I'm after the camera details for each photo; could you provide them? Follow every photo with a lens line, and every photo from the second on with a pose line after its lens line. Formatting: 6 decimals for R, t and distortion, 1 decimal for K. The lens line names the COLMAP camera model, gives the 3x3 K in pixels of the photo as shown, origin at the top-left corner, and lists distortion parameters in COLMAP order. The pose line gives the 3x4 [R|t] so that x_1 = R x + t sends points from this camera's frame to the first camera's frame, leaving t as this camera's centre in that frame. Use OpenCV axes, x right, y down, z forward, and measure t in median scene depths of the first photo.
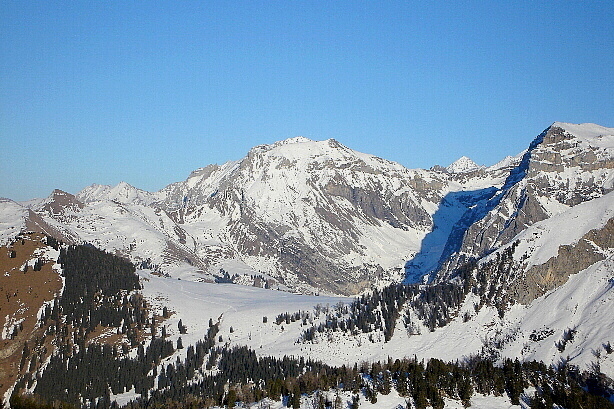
lens RADIAL K [[1409.6, 0, 304.9], [0, 1409.6, 202.2], [0, 0, 1]] dist [0.346649, 0.000000]
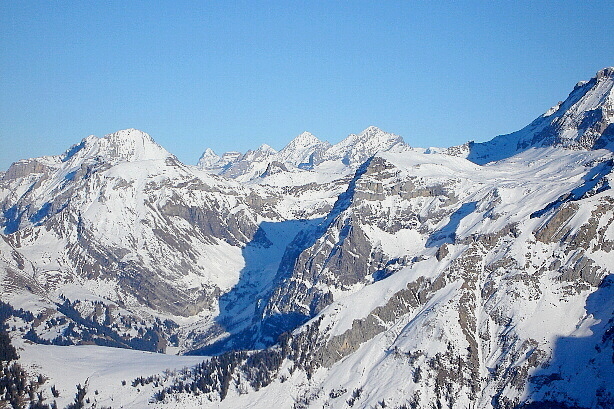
lens RADIAL K [[1481.3, 0, 310.7], [0, 1481.3, 205.6], [0, 0, 1]] dist [0.431746, 0.000000]
pose [[0.993186, -0.012718, 0.115846, -0.005622], [0.011622, 0.999881, 0.010128, -0.030165], [-0.115961, -0.008712, 0.993216, -0.117930]]
